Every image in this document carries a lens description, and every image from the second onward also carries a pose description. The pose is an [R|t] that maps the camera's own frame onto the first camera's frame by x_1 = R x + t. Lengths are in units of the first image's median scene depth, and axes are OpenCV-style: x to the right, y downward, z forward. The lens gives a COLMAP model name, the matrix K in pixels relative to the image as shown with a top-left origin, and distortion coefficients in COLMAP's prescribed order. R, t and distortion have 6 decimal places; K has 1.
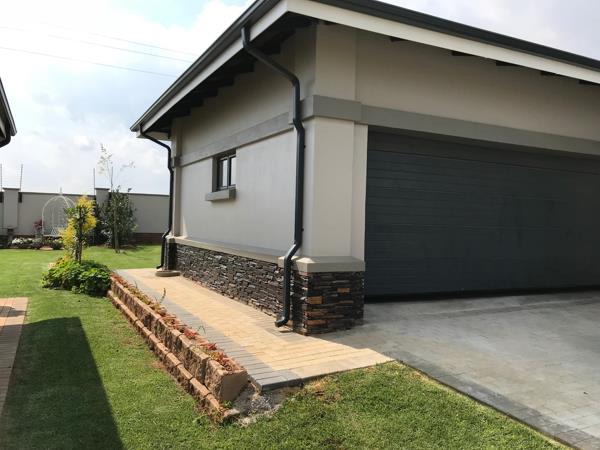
lens RADIAL K [[503.1, 0, 300.0], [0, 503.1, 225.0], [0, 0, 1]] dist [0.006556, -0.001415]
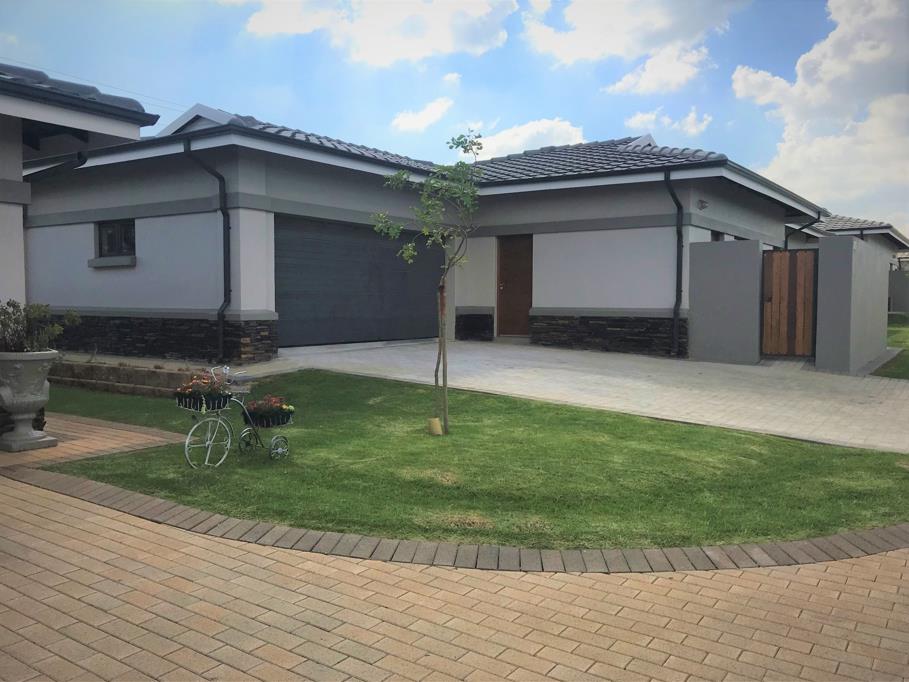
lens RADIAL K [[762.2, 0, 454.5], [0, 762.2, 341.0], [0, 0, 1]] dist [0.006556, -0.001415]
pose [[0.883483, -0.044857, 0.466311, -0.413429], [0.019653, 0.998078, 0.058776, 0.035923], [-0.468051, -0.042763, 0.882666, -1.056811]]
